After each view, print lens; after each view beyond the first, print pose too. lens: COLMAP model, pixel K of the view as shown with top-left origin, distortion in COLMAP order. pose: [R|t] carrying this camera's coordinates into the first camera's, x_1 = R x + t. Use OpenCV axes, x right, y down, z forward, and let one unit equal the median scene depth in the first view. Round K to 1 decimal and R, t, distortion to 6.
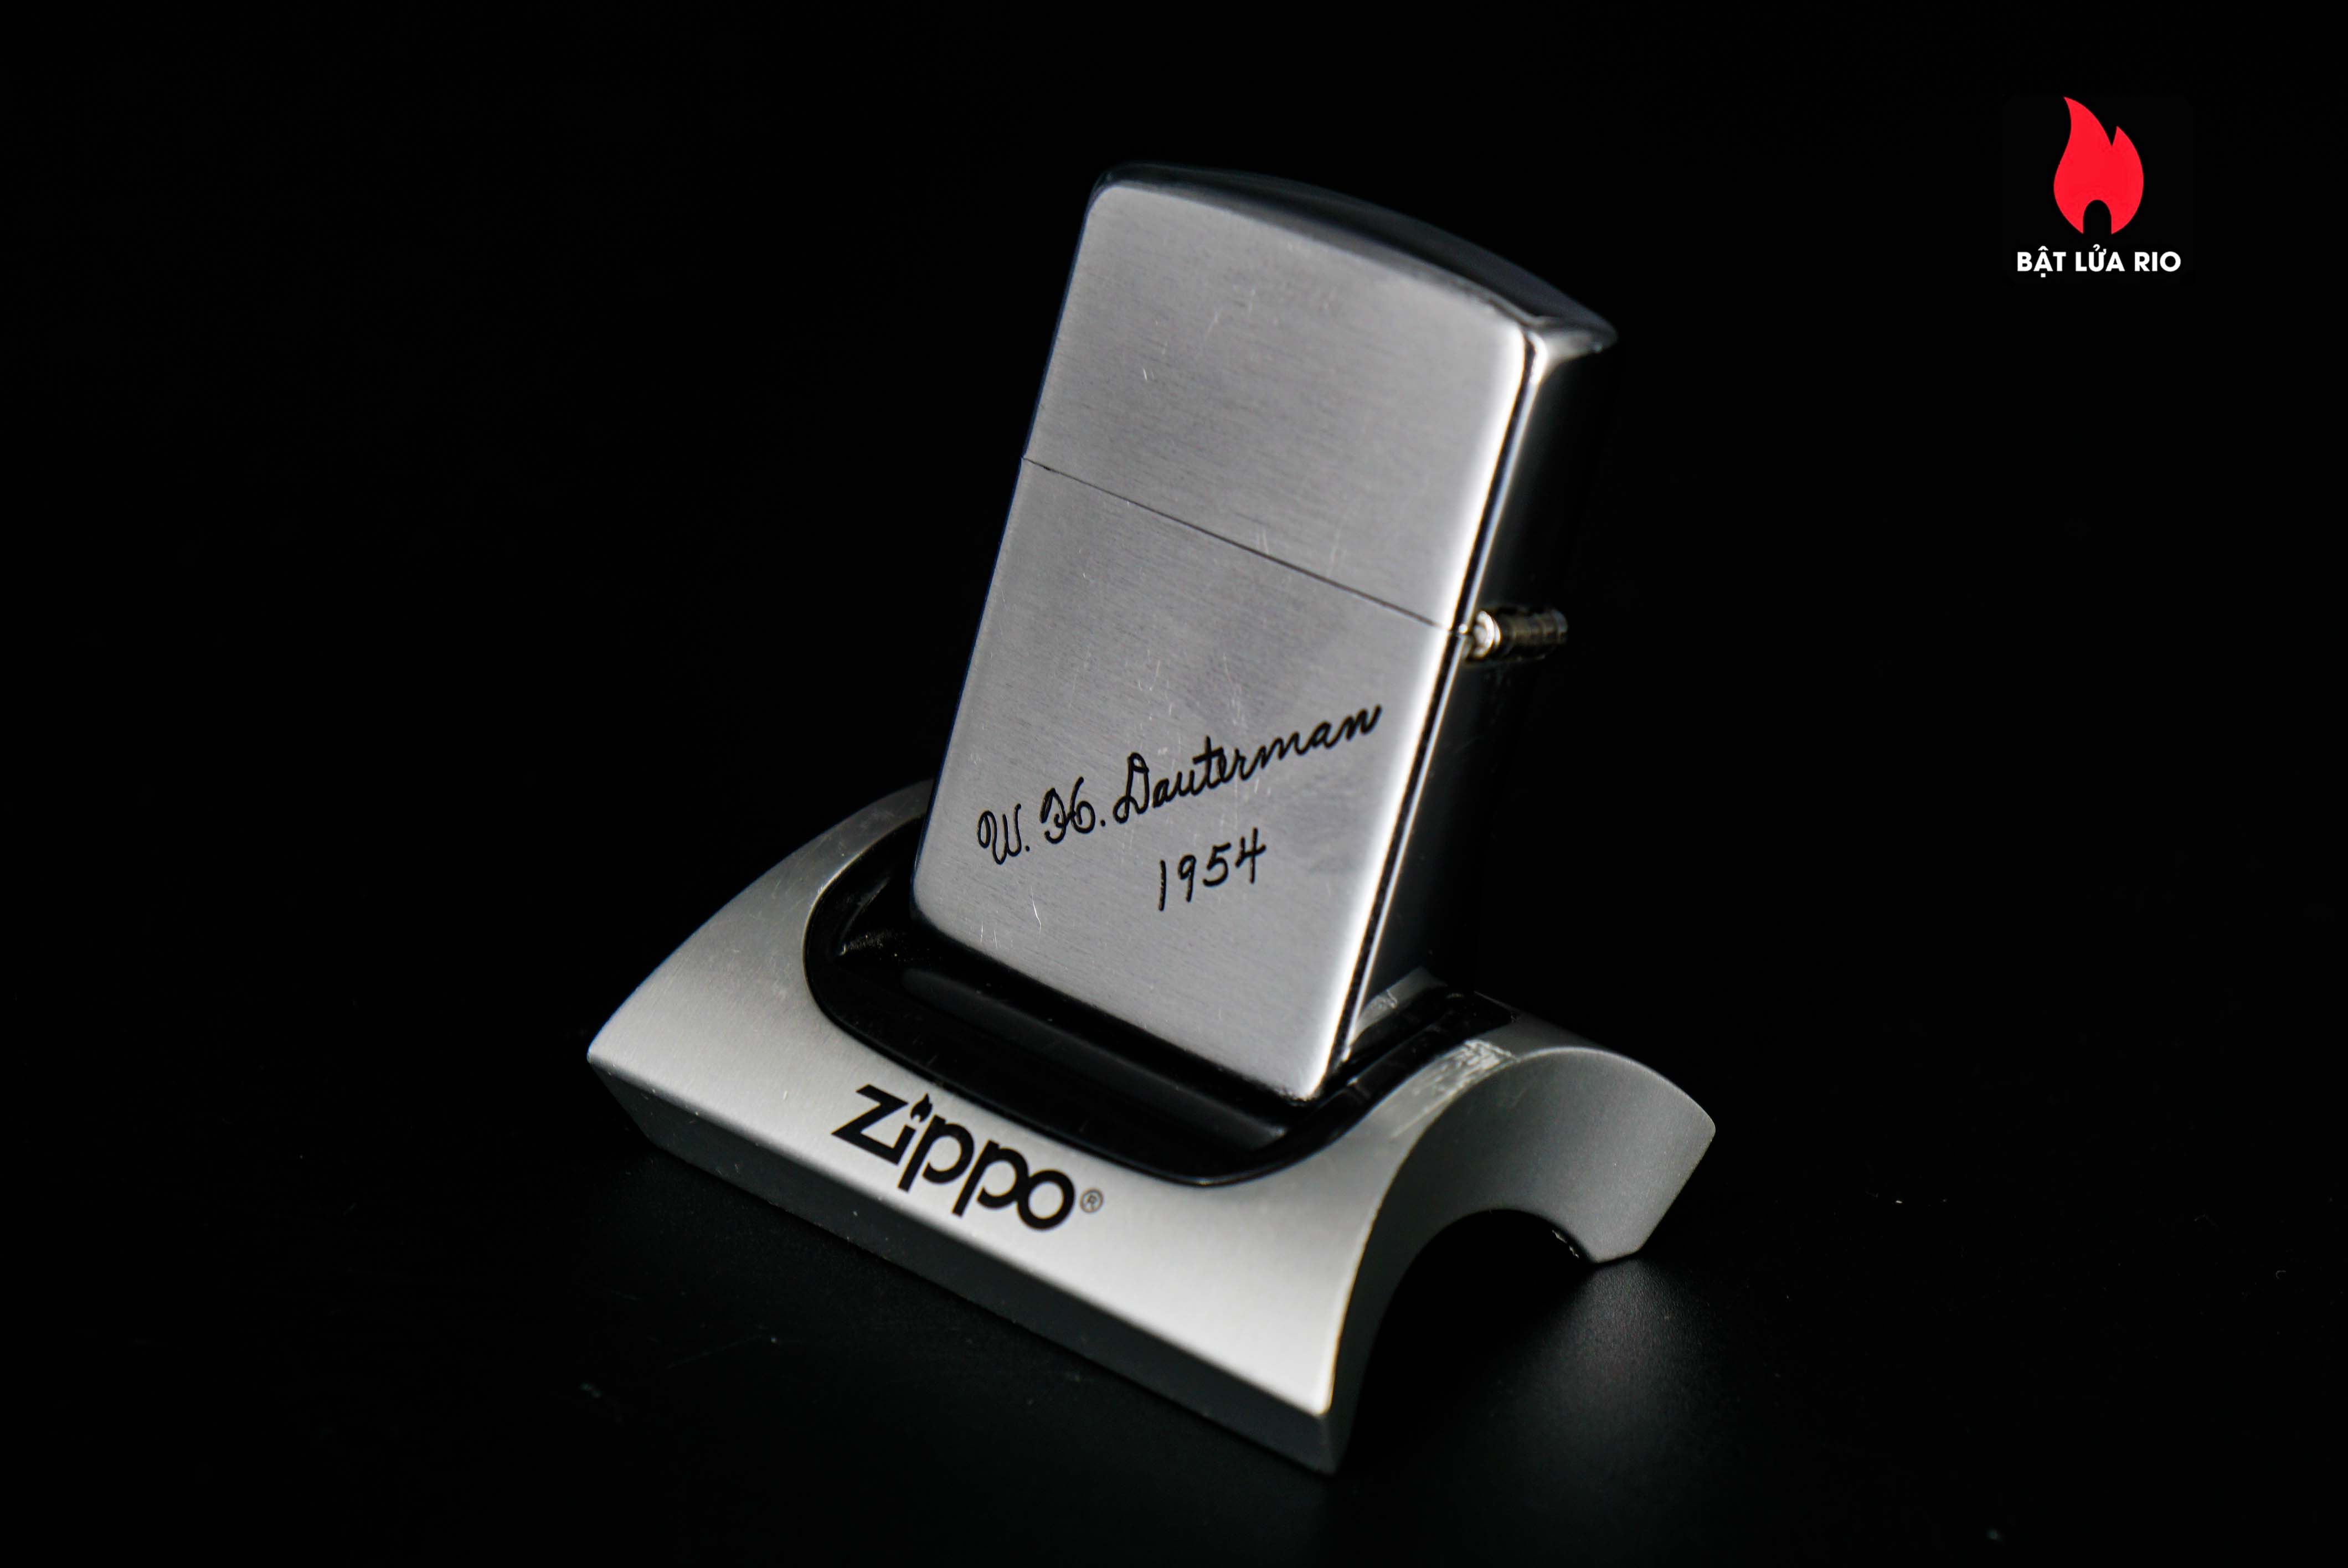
lens RADIAL K [[5582.4, 0, 1172.2], [0, 5582.4, 852.9], [0, 0, 1]] dist [0.314187, -0.006608]
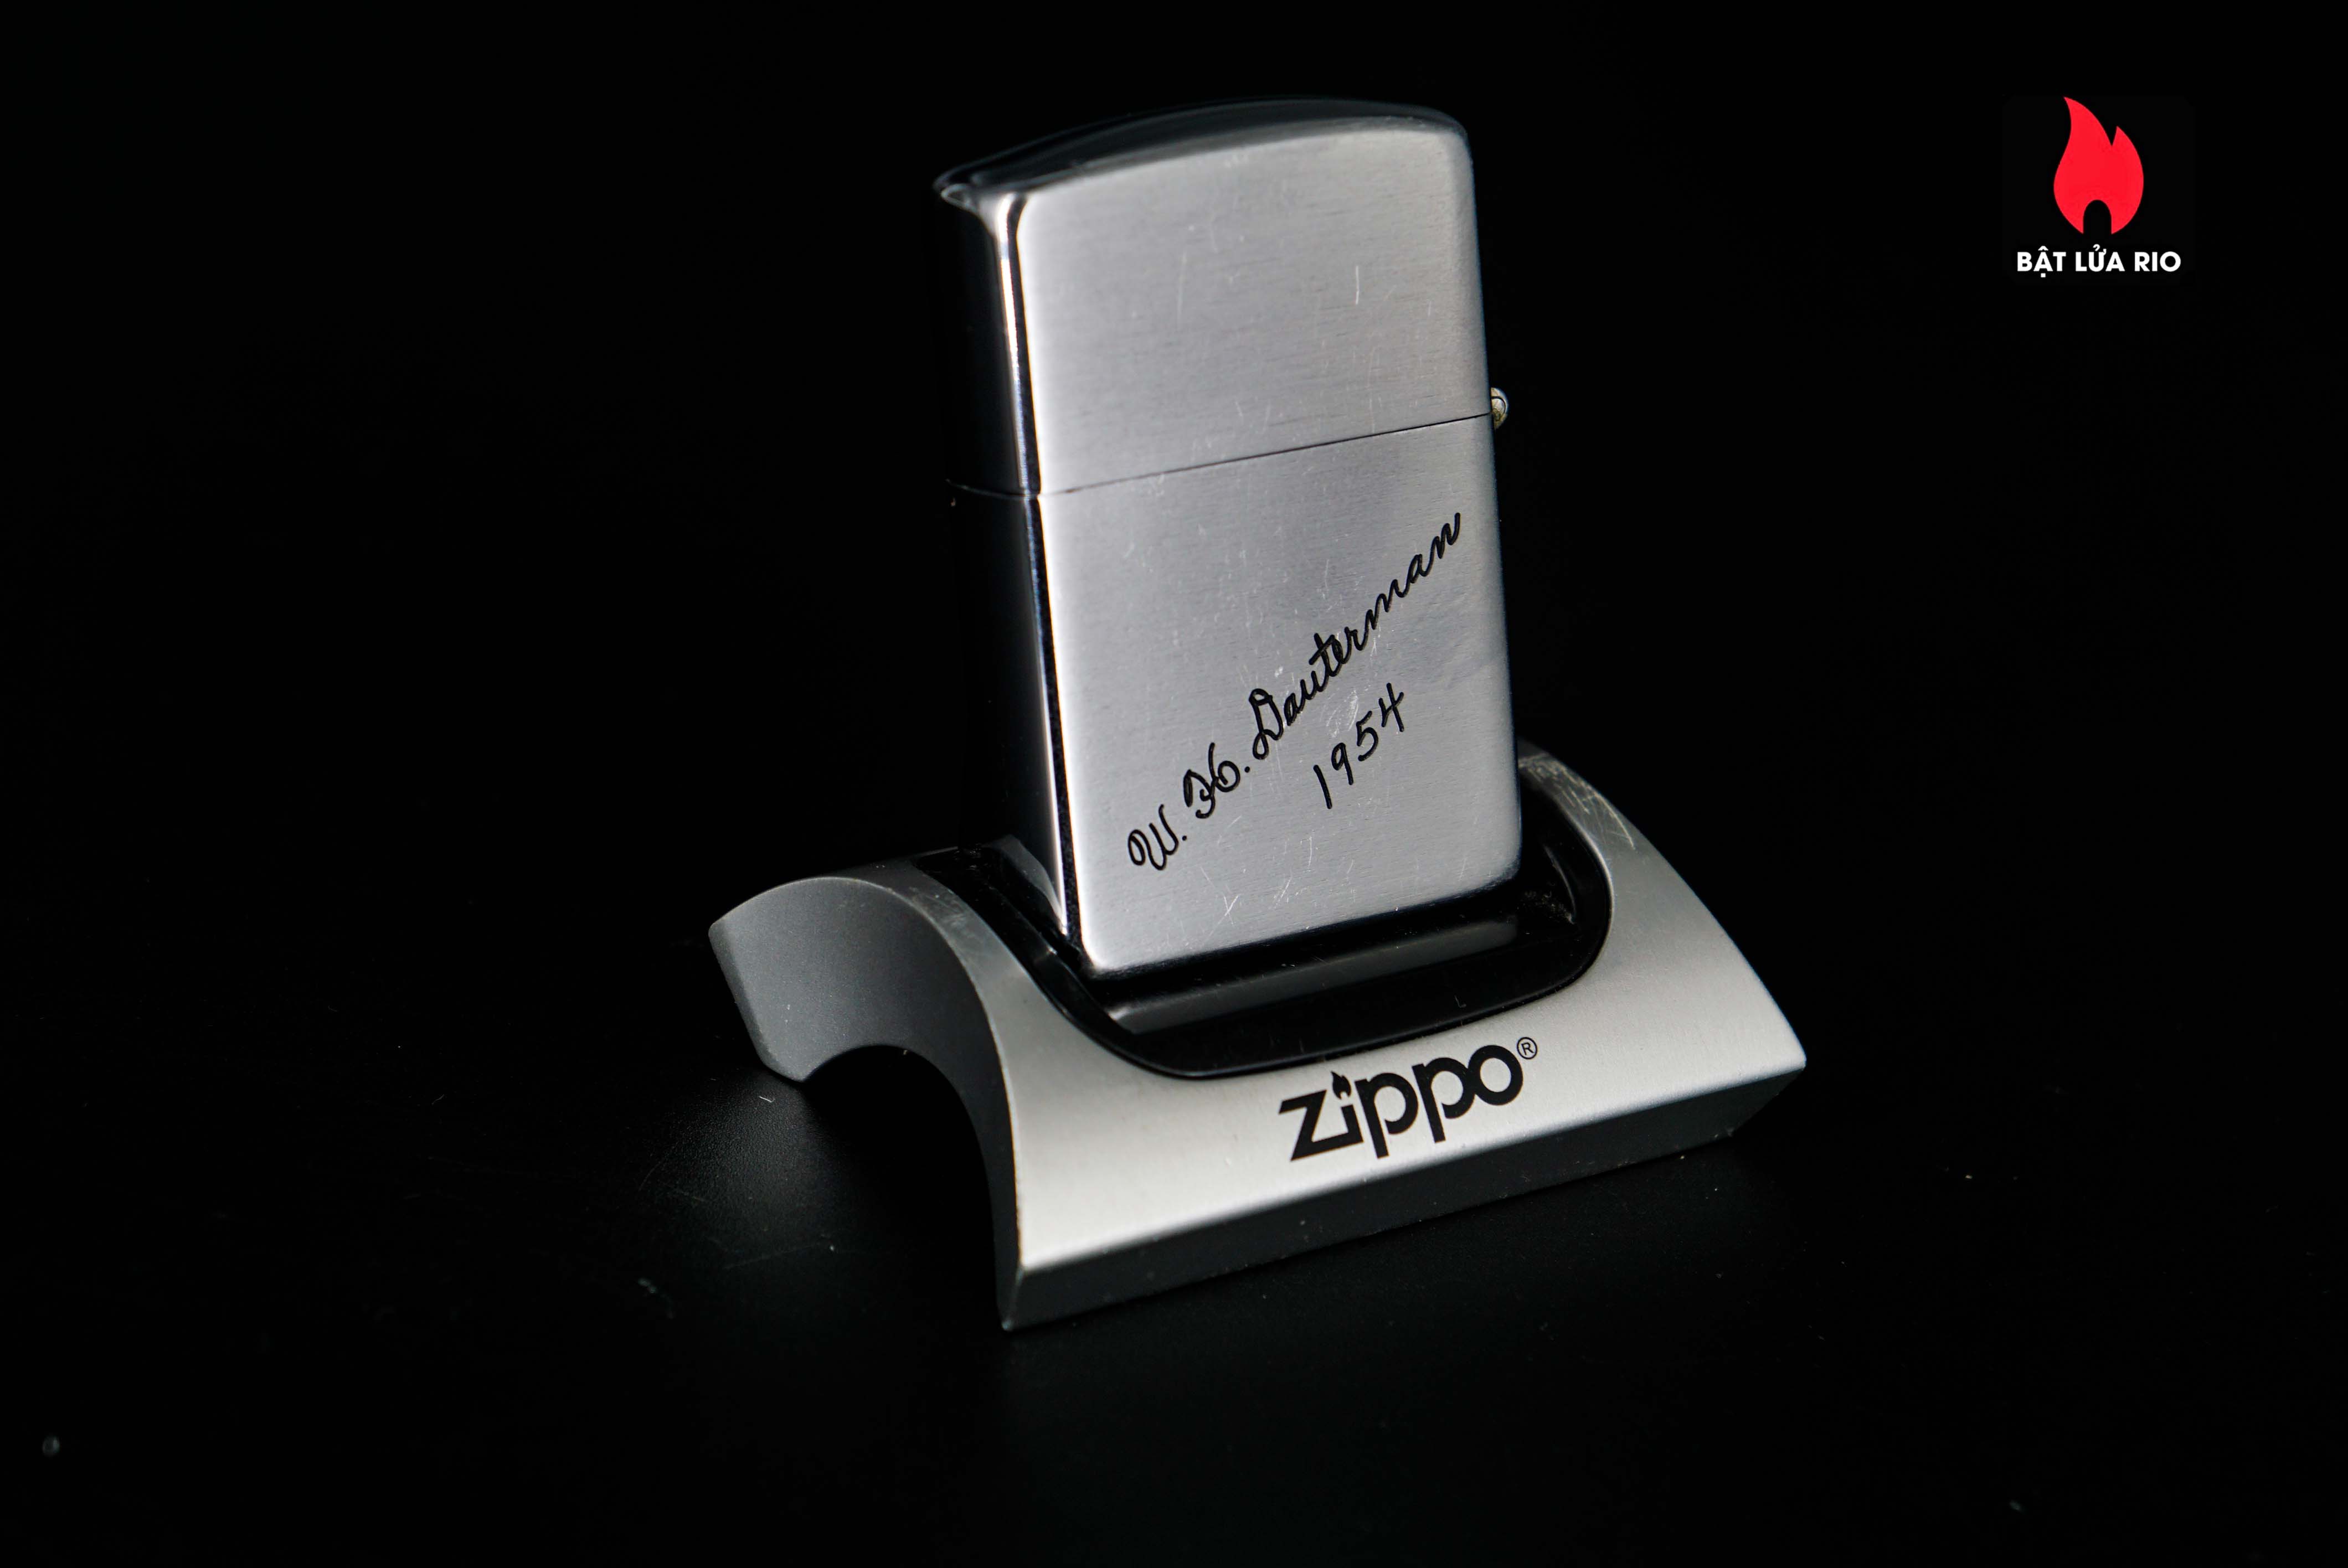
lens RADIAL K [[5582.4, 0, 1172.2], [0, 5582.4, 852.9], [0, 0, 1]] dist [0.314187, -0.006608]
pose [[0.374939, -0.487786, 0.788343, -0.835249], [0.405375, 0.851036, 0.333779, -0.340900], [-0.833721, 0.194428, 0.516823, 0.495795]]
